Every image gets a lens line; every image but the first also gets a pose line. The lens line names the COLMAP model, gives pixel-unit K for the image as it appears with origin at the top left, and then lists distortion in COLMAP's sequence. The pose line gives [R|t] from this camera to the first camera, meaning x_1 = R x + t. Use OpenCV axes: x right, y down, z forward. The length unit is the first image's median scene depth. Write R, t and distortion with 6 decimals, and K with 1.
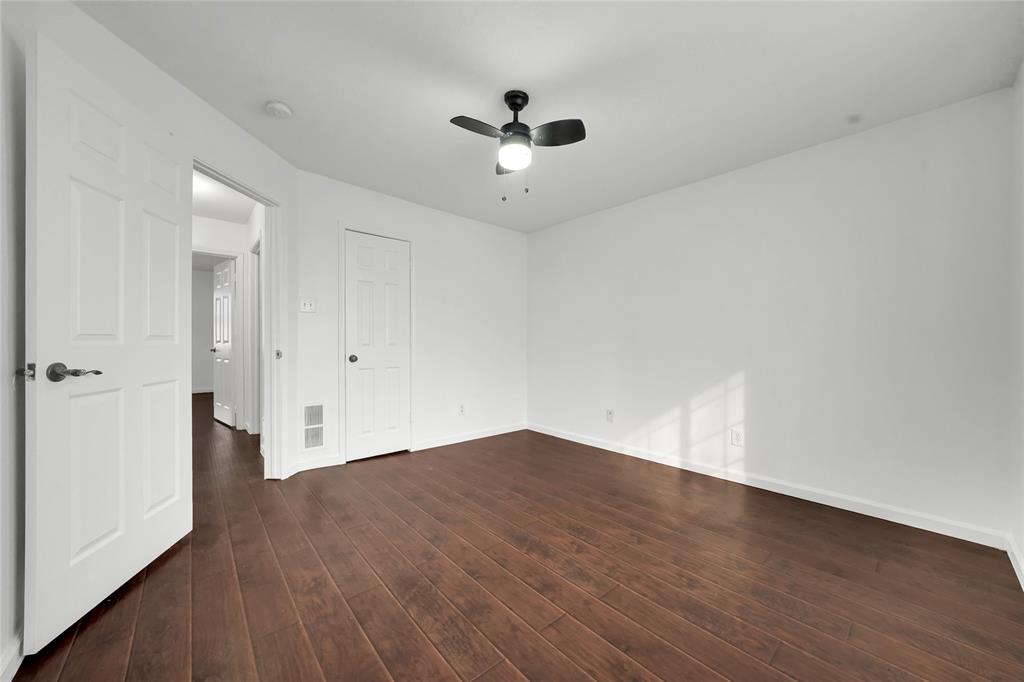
lens RADIAL K [[387.1, 0, 512.0], [0, 387.1, 341.0], [0, 0, 1]] dist [-0.036487, 0.000000]
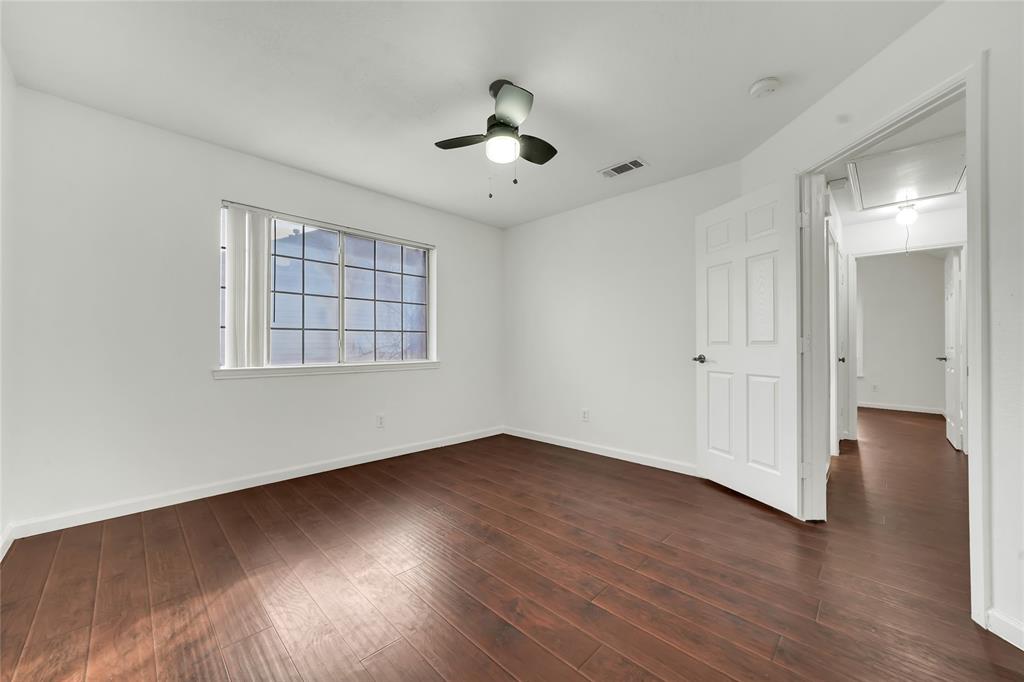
lens RADIAL K [[387.1, 0, 512.0], [0, 387.1, 341.0], [0, 0, 1]] dist [-0.036487, 0.000000]
pose [[-0.996797, -0.006427, -0.079718, 0.069328], [-0.006682, 0.999973, 0.002942, -0.009939], [0.079697, 0.003465, -0.996813, 2.224986]]
